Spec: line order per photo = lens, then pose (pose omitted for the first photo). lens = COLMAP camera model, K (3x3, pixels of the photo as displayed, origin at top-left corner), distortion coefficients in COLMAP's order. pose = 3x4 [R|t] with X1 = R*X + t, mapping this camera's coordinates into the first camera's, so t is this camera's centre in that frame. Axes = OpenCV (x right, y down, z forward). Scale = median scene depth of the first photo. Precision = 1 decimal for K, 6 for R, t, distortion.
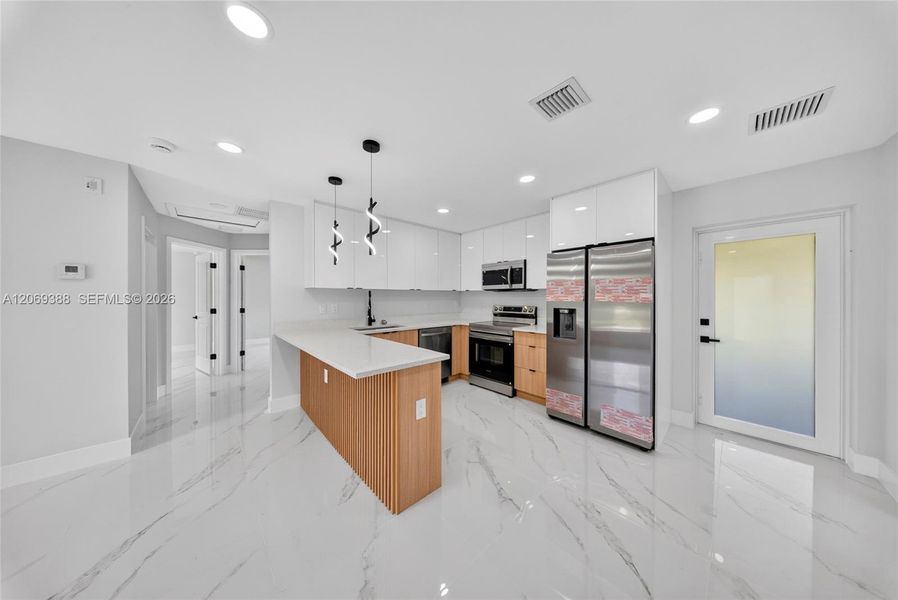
lens RADIAL K [[267.2, 0, 445.9], [0, 267.2, 298.0], [0, 0, 1]] dist [-0.010571, 0.000410]
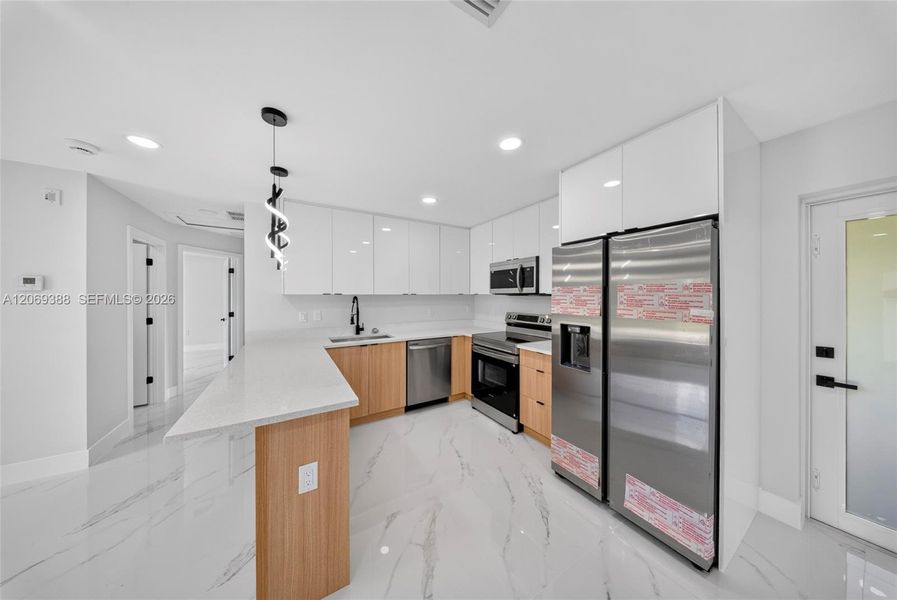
lens RADIAL K [[266.9, 0, 444.9], [0, 266.9, 295.2], [0, 0, 1]] dist [-0.010571, 0.000410]
pose [[0.979933, -0.001337, -0.199321, 0.252002], [0.000890, 0.999997, -0.002331, -0.038245], [0.199323, 0.002107, 0.979932, 0.247669]]
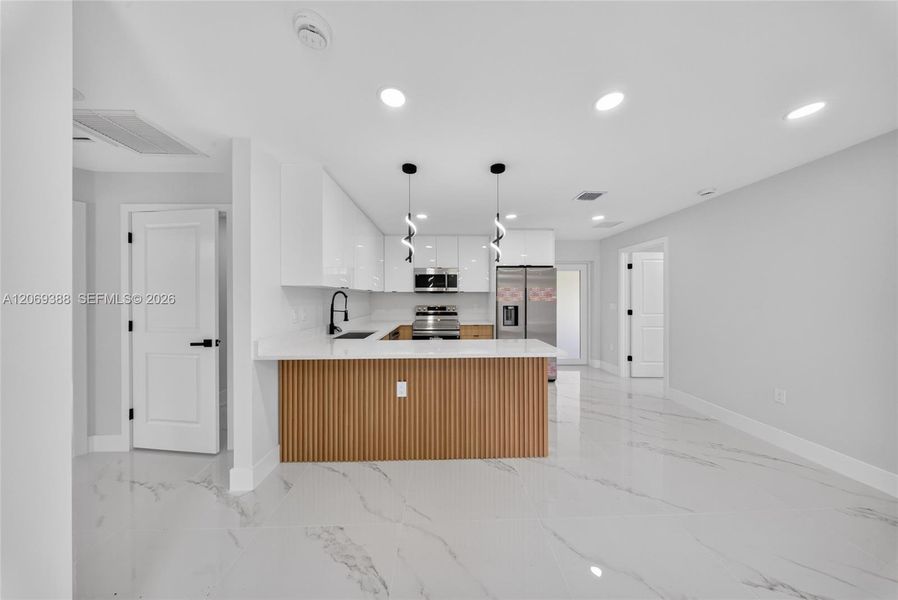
lens RADIAL K [[267.2, 0, 455.3], [0, 267.2, 299.1], [0, 0, 1]] dist [-0.010571, 0.000410]
pose [[0.638226, -0.005170, 0.769831, -0.920474], [0.001772, 0.999985, 0.005246, -0.008126], [-0.769847, -0.001984, 0.638226, 0.281687]]
